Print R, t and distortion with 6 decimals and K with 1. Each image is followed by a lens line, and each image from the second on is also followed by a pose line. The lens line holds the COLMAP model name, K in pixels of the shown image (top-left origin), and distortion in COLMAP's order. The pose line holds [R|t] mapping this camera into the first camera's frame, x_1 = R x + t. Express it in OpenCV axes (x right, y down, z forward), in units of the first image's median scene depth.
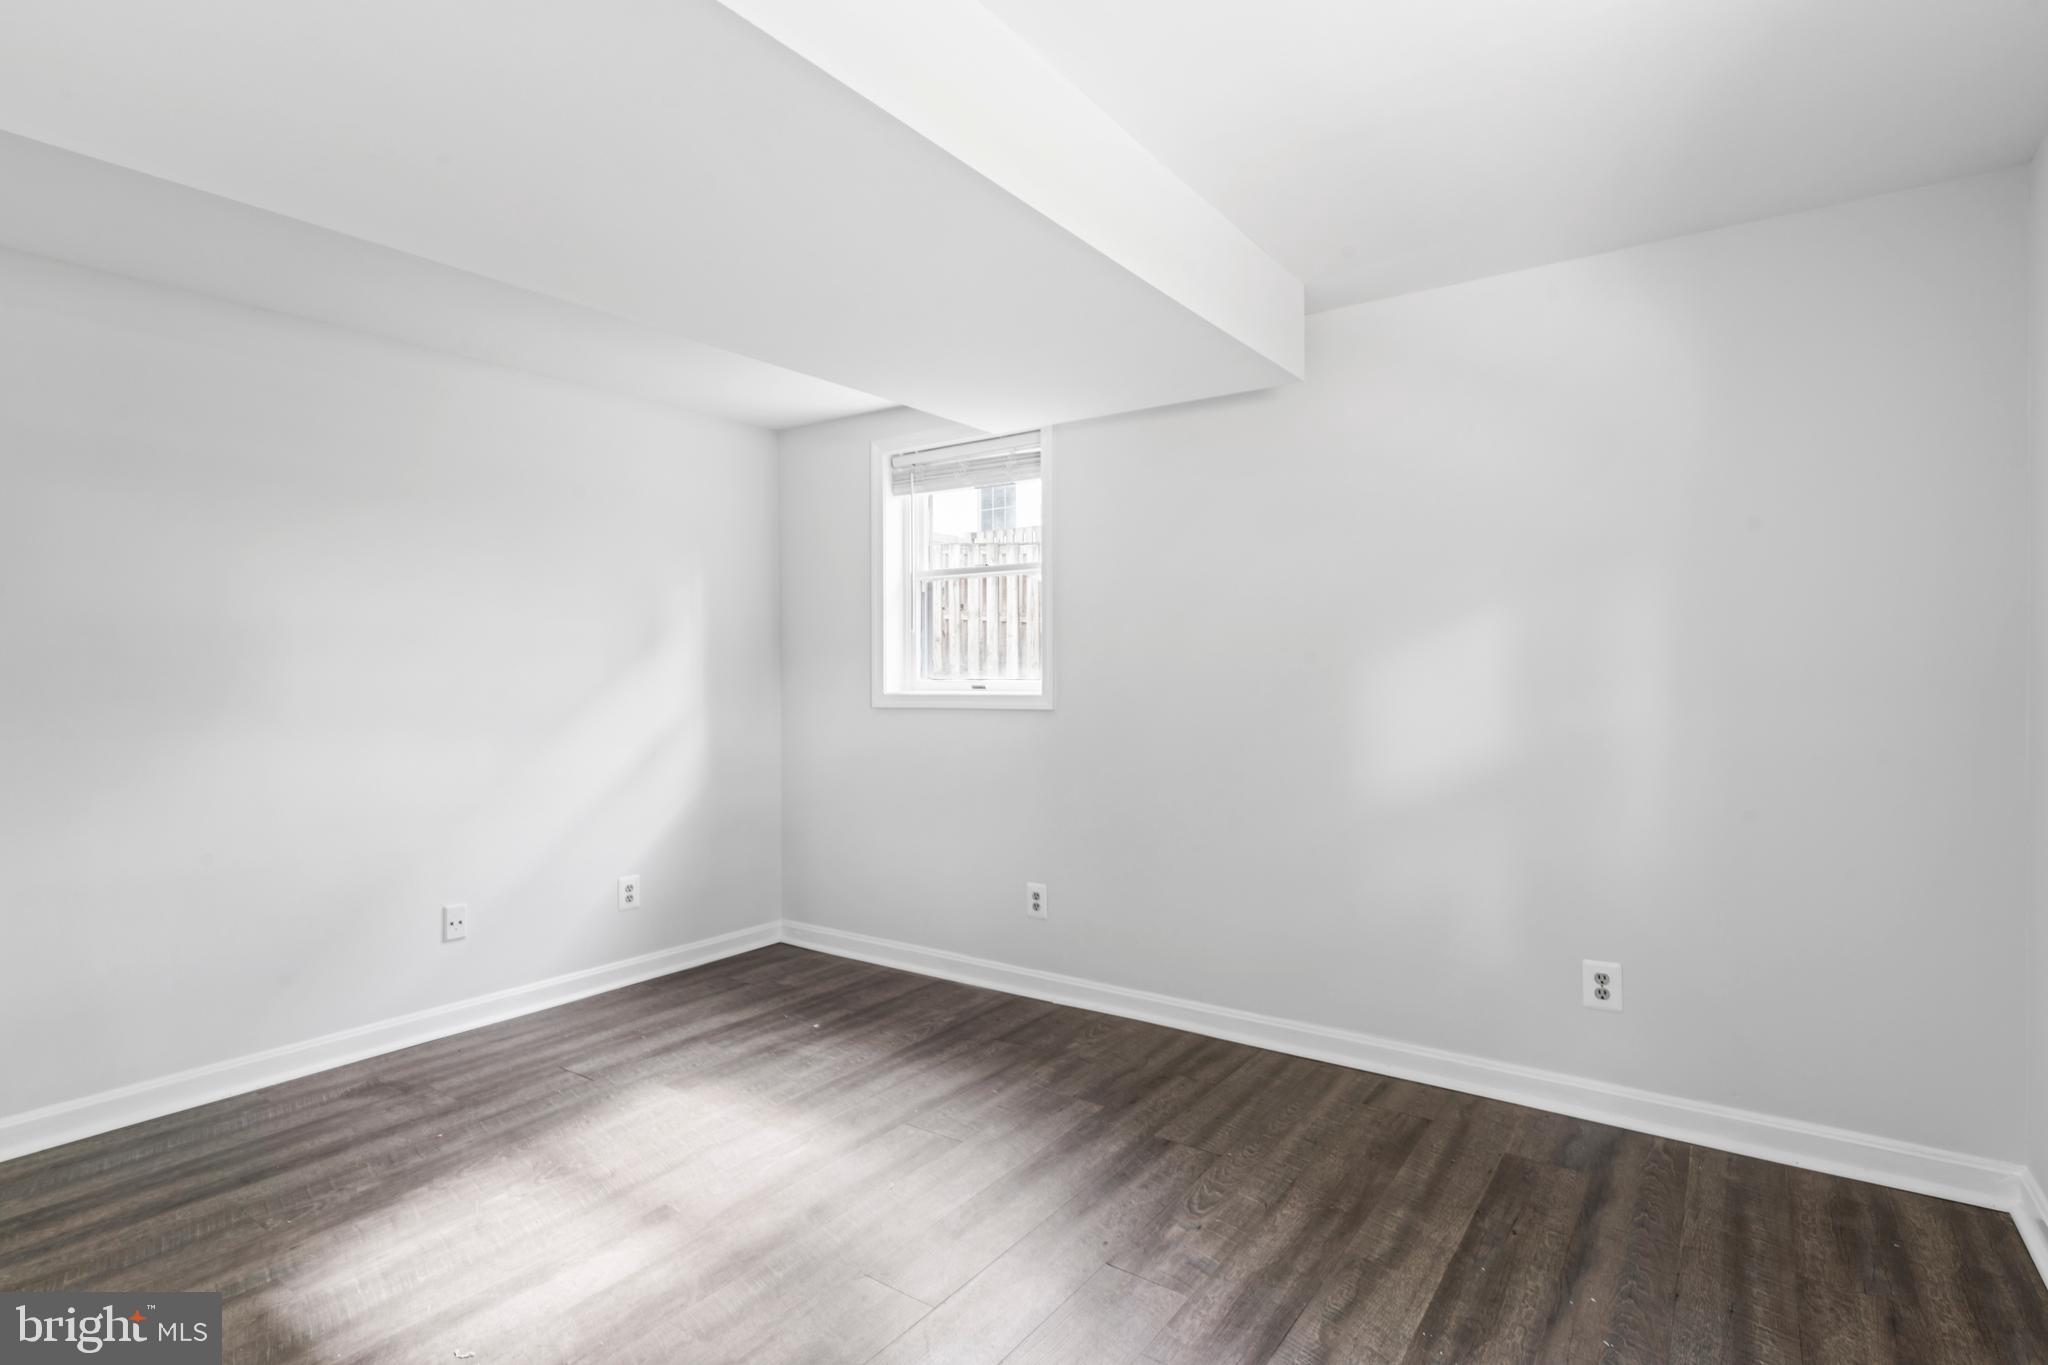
lens RADIAL K [[1056.4, 0, 1020.9], [0, 1056.4, 705.8], [0, 0, 1]] dist [-0.003063, 0.001212]
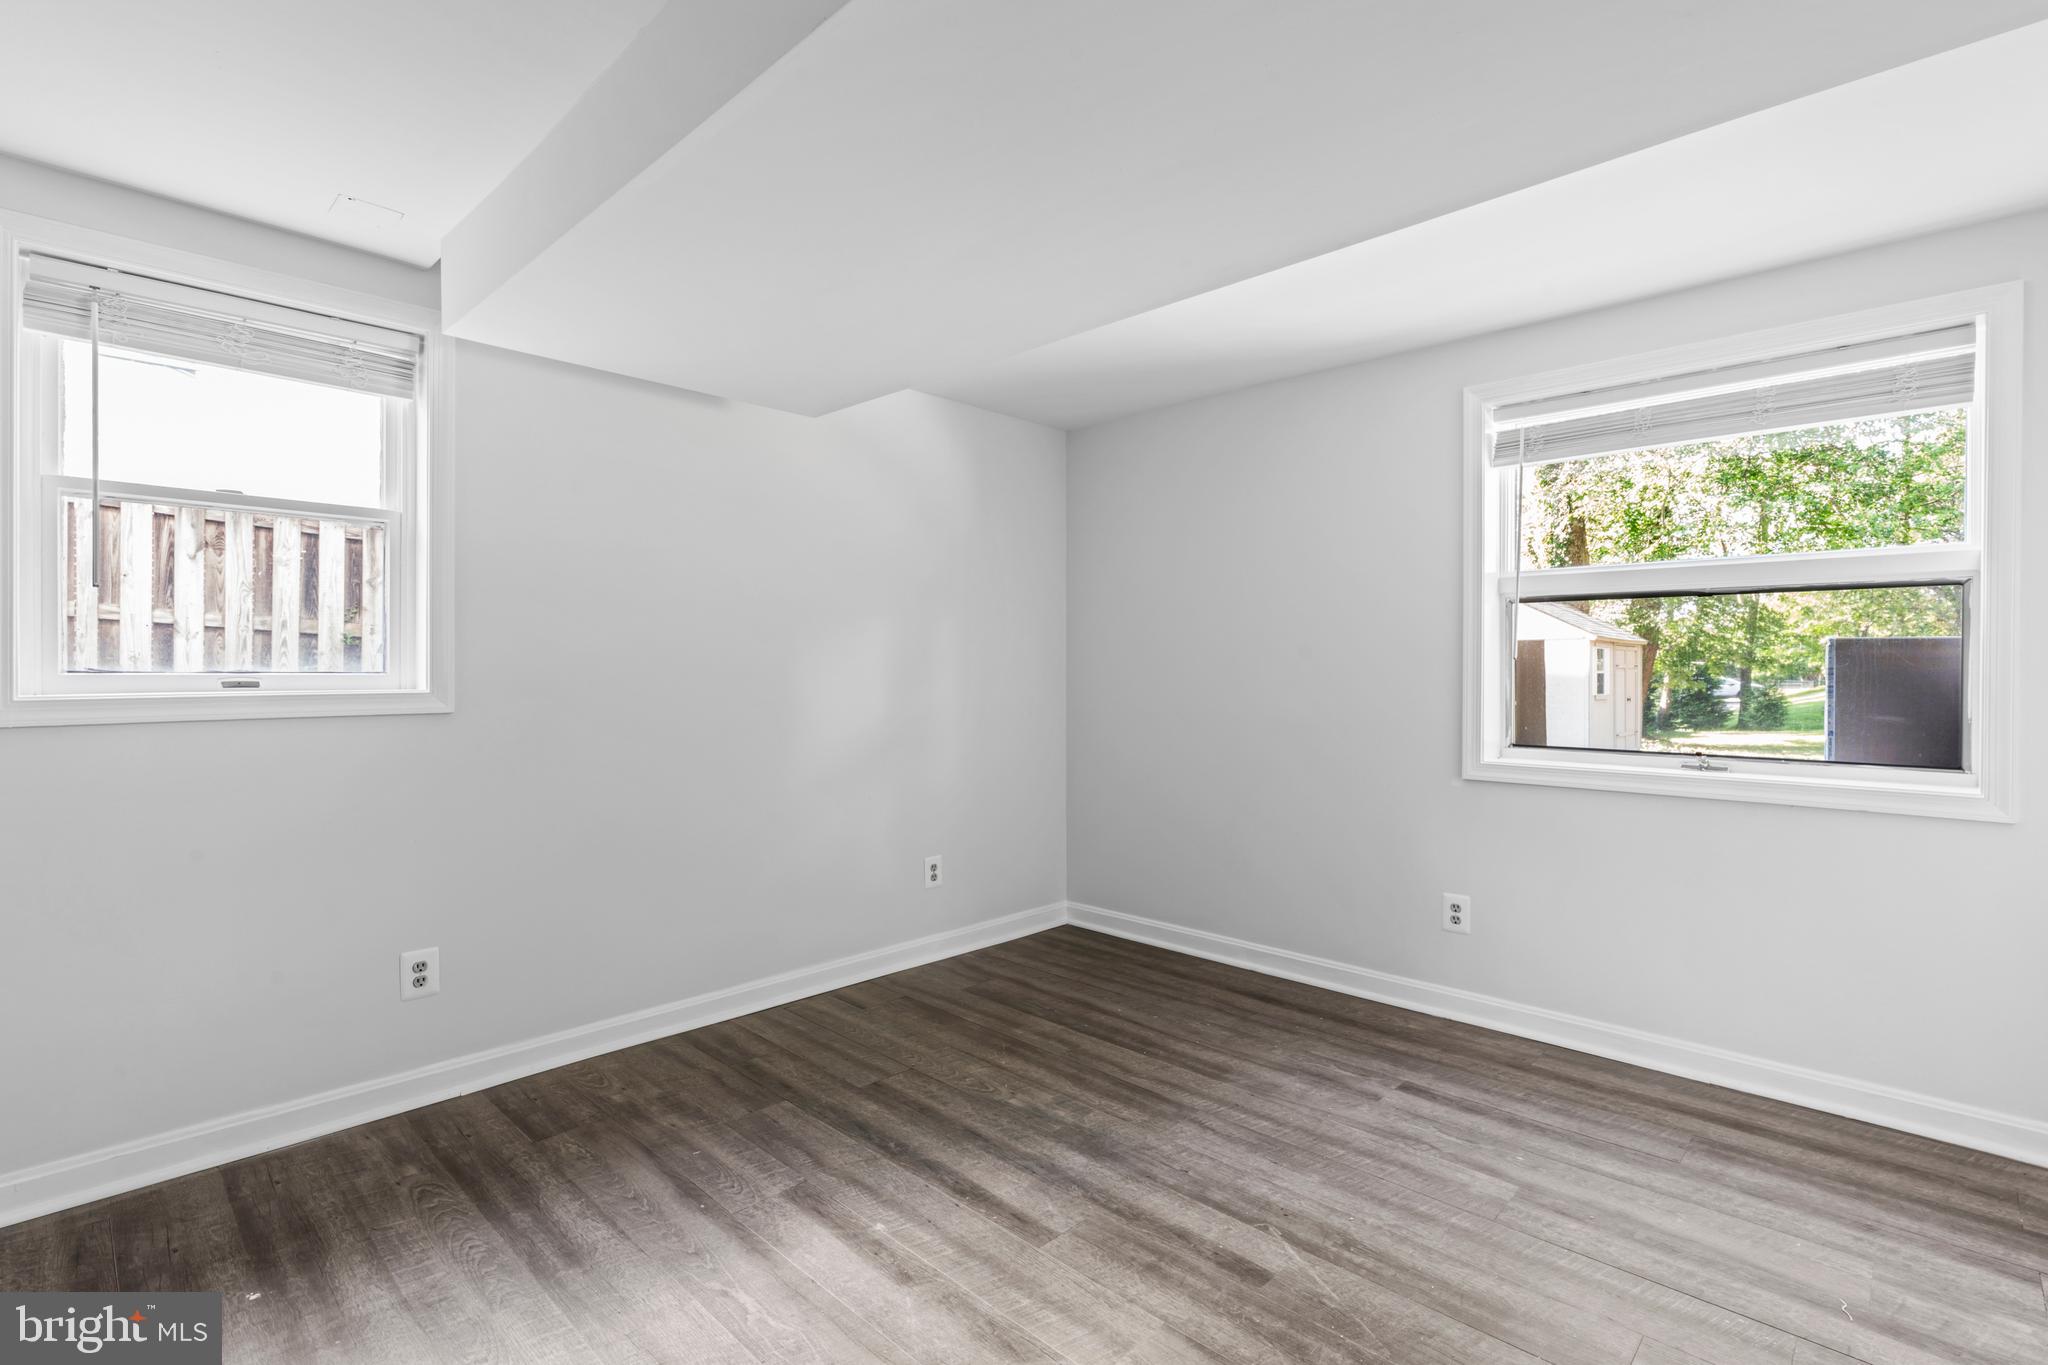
lens RADIAL K [[973.8, 0, 1024.0], [0, 973.8, 682.5], [0, 0, 1]] dist [-0.000394, 0.000149]
pose [[0.126905, -0.001805, 0.991913, -0.849228], [0.035524, 0.999365, -0.002726, -0.000558], [-0.991279, 0.035583, 0.126889, 0.693696]]
